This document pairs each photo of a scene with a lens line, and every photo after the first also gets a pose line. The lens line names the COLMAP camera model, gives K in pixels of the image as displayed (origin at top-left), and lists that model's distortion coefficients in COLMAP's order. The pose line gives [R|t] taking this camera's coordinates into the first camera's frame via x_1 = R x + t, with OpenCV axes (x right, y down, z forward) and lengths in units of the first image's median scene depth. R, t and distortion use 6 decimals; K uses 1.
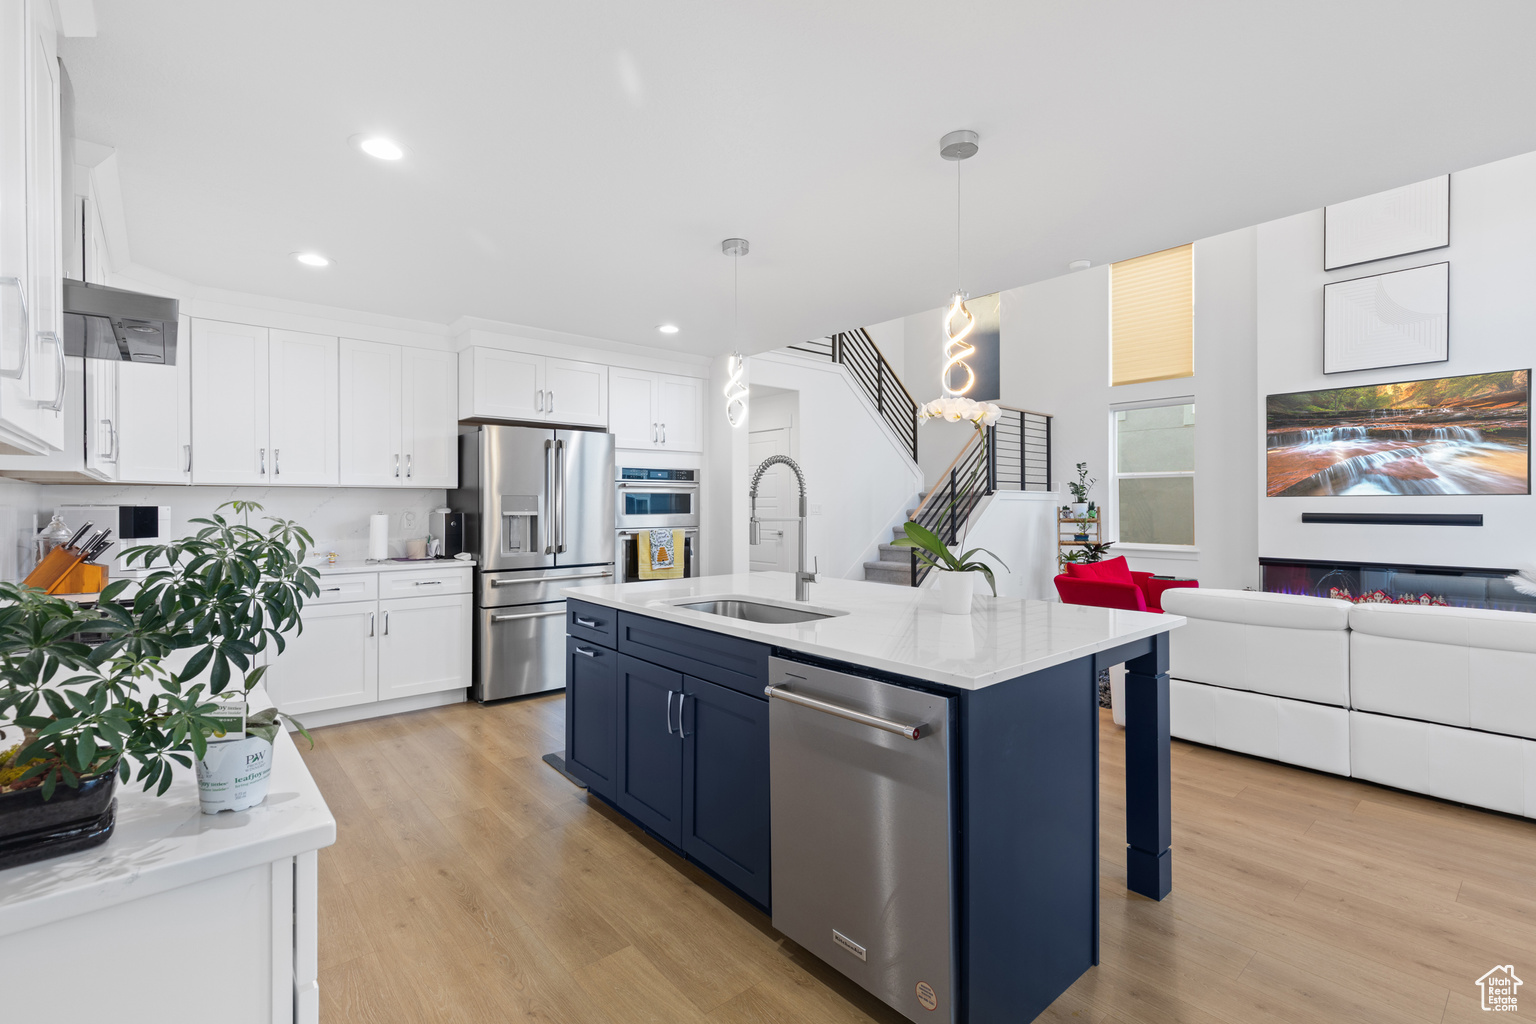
lens RADIAL K [[697.7, 0, 778.2], [0, 697.7, 505.5], [0, 0, 1]] dist [0.009849, -0.002059]
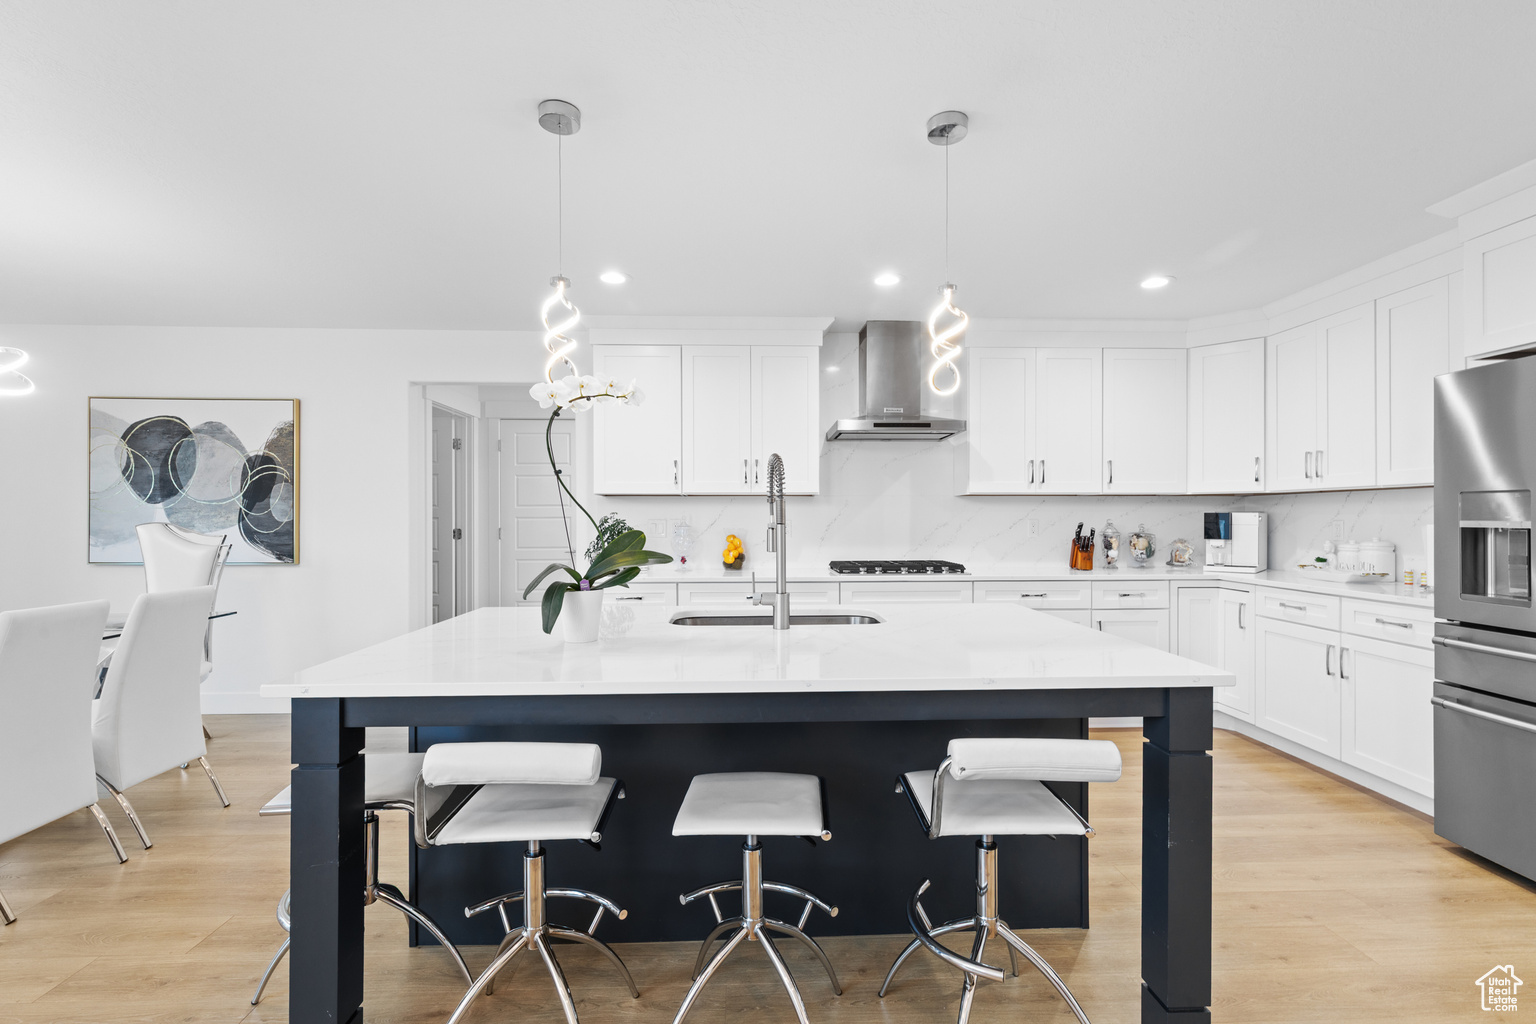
lens RADIAL K [[697.7, 0, 760.7], [0, 697.7, 517.6], [0, 0, 1]] dist [0.009849, -0.002059]
pose [[-0.638435, 0.004377, -0.769663, 0.438466], [0.000148, 0.999985, 0.005564, 0.002113], [0.769675, 0.003438, -0.638426, 0.976853]]
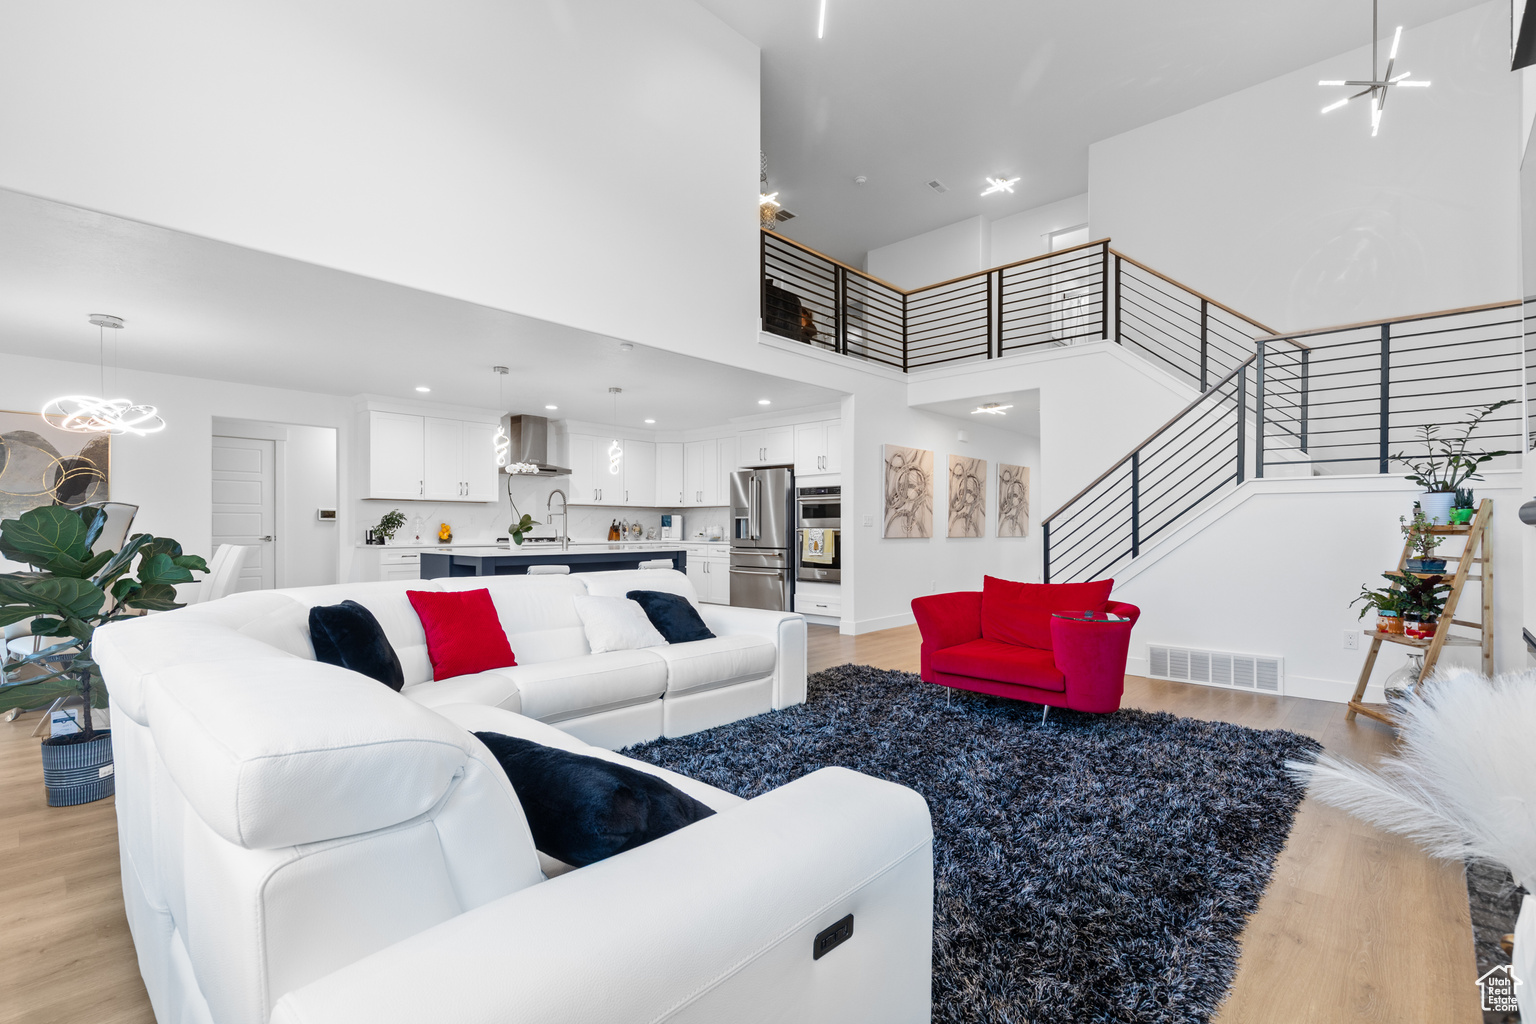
lens RADIAL K [[697.7, 0, 766.2], [0, 697.7, 527.9], [0, 0, 1]] dist [0.009849, -0.002059]
pose [[0.094068, 0.000959, -0.995565, 1.609317], [-0.004973, 0.999988, 0.000493, 0.040781], [0.995553, 0.004905, 0.094072, 0.953513]]
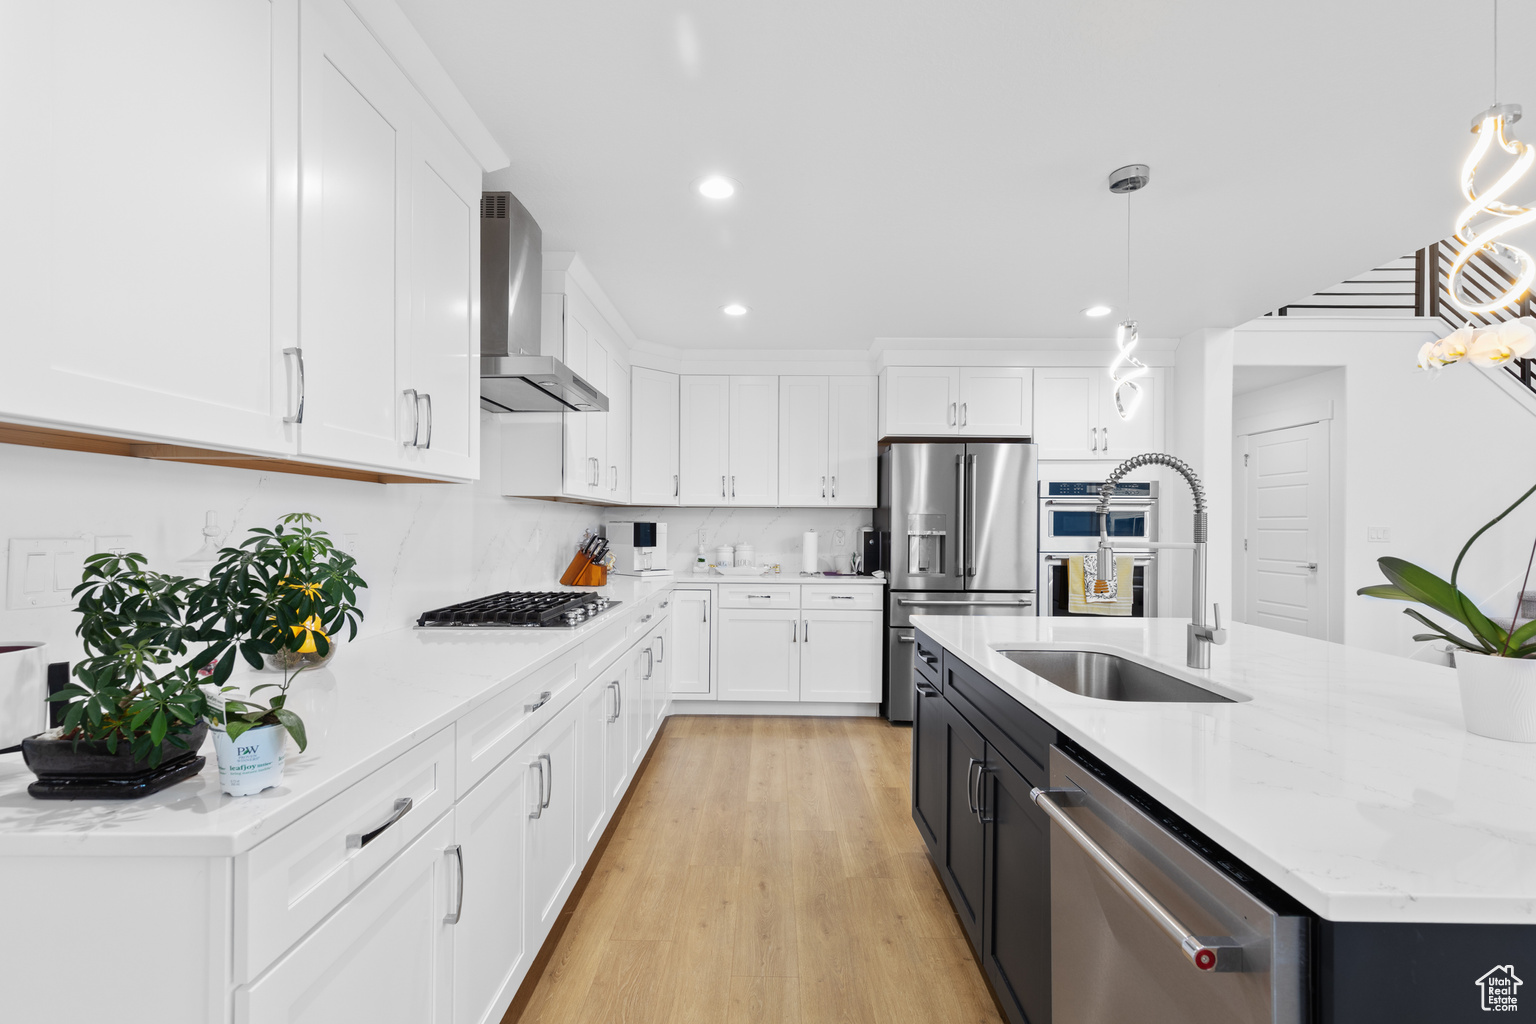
lens RADIAL K [[697.7, 0, 757.9], [0, 697.7, 521.6], [0, 0, 1]] dist [0.009849, -0.002059]
pose [[0.747602, 0.004945, -0.664129, 0.102892], [-0.008921, 0.999957, -0.002596, 0.000507], [0.664087, 0.007866, 0.747614, 0.131683]]
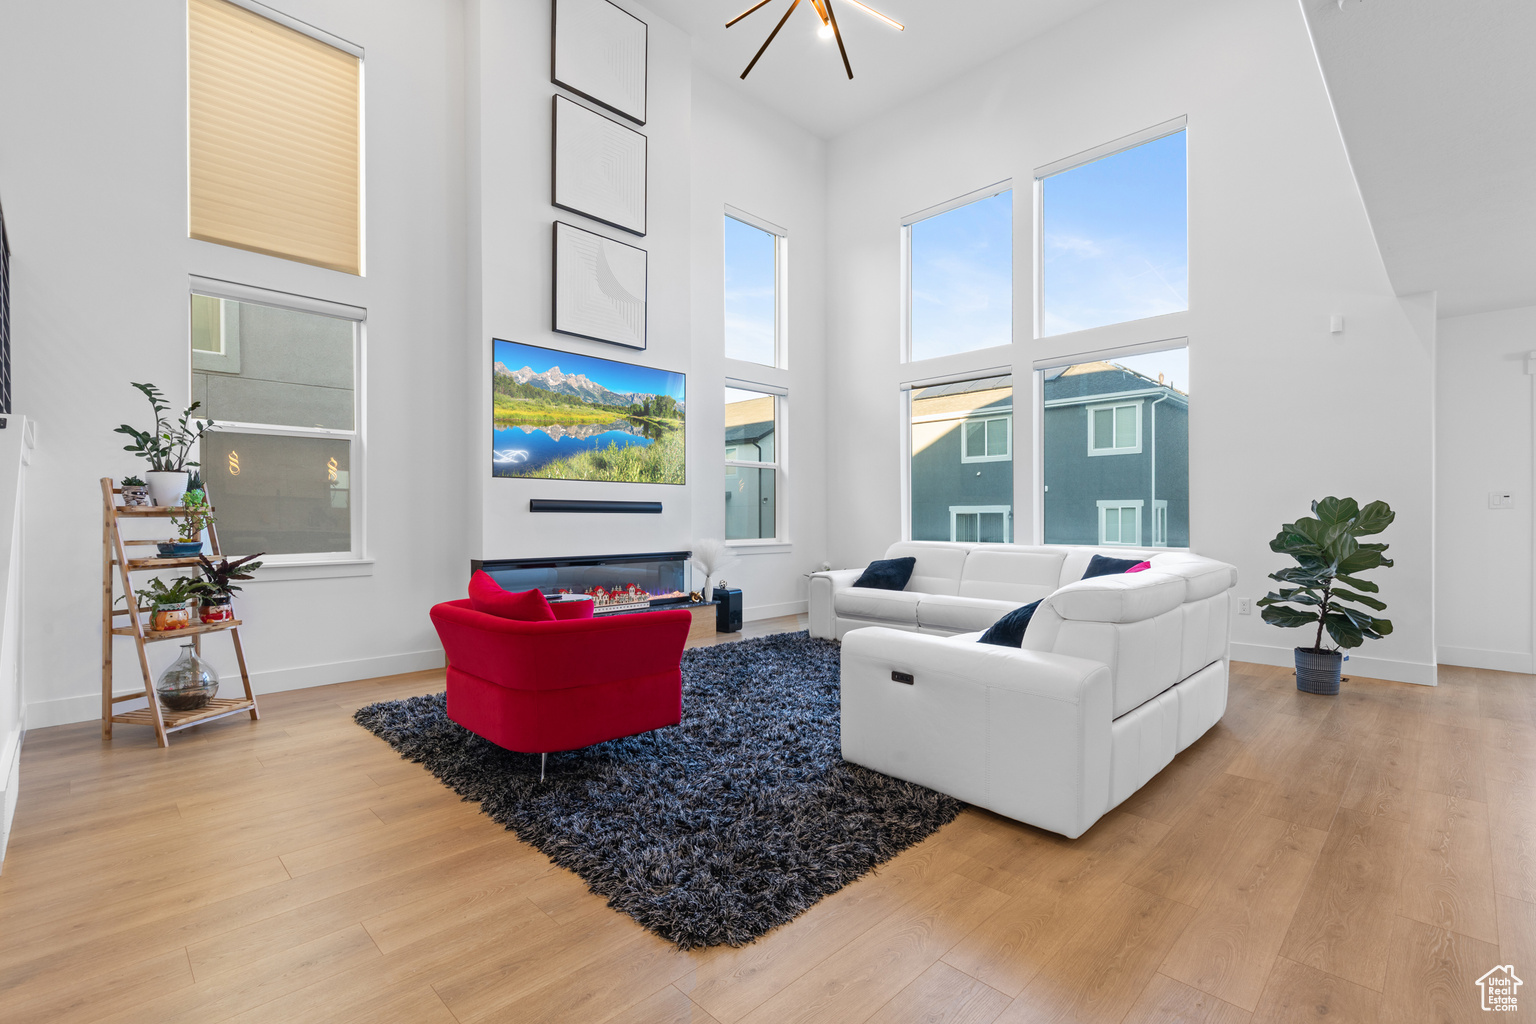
lens RADIAL K [[697.7, 0, 767.1], [0, 697.7, 504.8], [0, 0, 1]] dist [0.009849, -0.002059]
pose [[-0.065689, 0.017858, 0.997680, -0.072456], [0.000579, 0.999840, -0.017859, 0.047725], [-0.997840, -0.000595, -0.065688, 1.226740]]
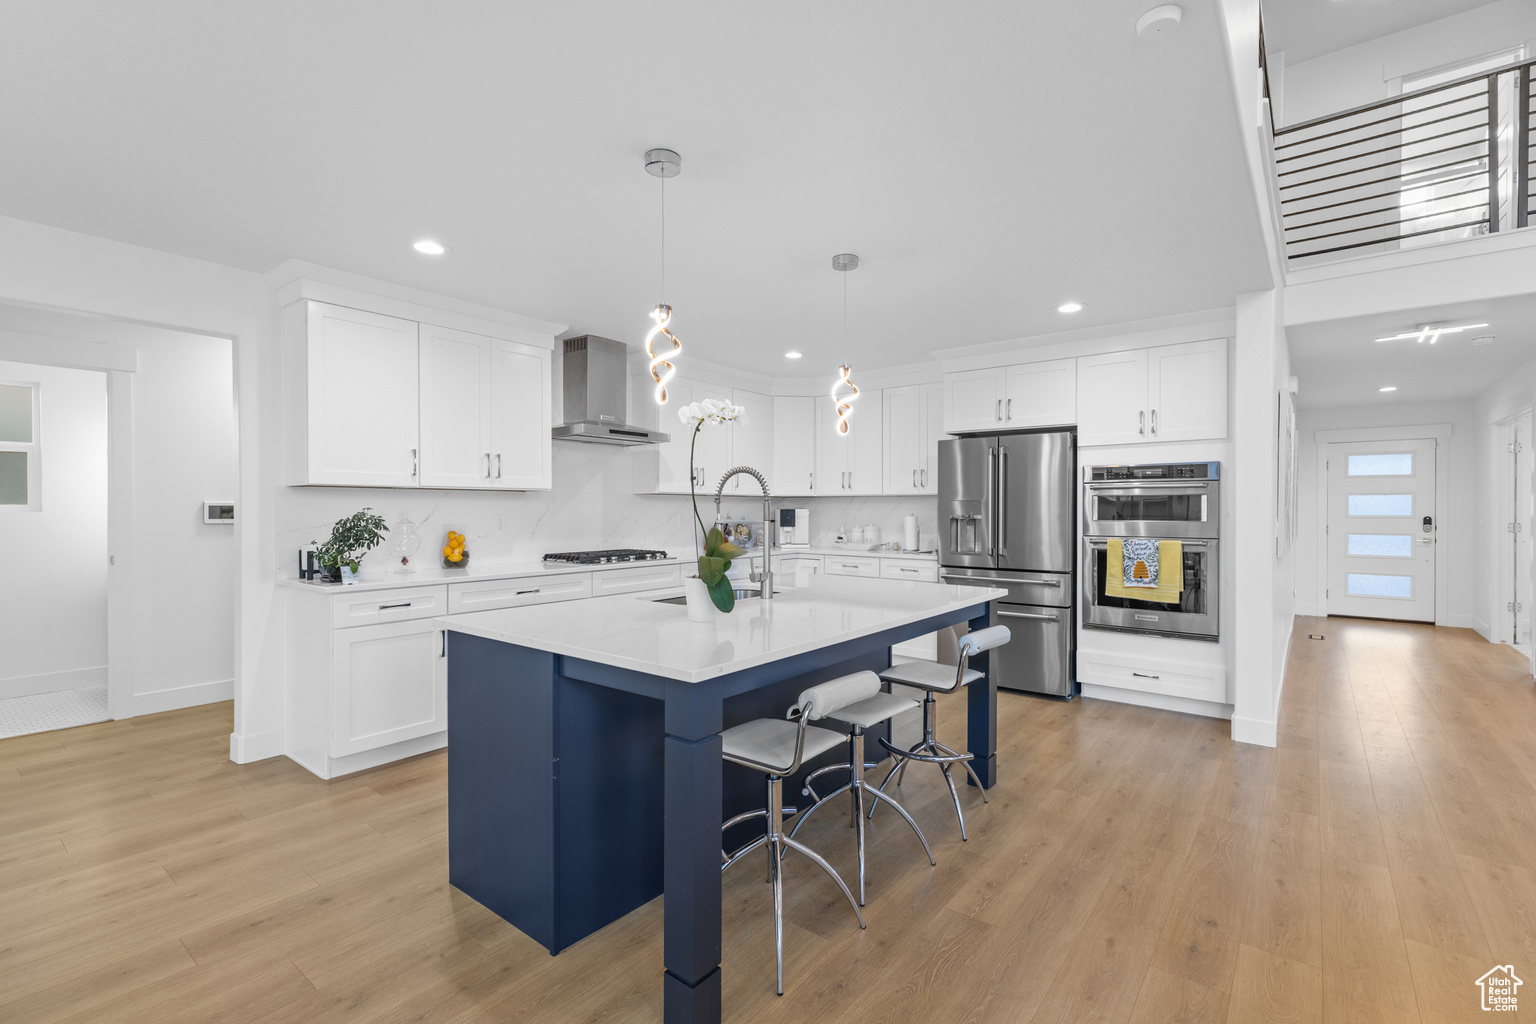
lens RADIAL K [[697.7, 0, 768.9], [0, 697.7, 513.4], [0, 0, 1]] dist [0.009849, -0.002059]
pose [[0.180165, 0.009265, -0.983593, 0.709662], [-0.004340, 0.999953, 0.008625, -0.002259], [0.983627, 0.002715, 0.180197, 0.528684]]
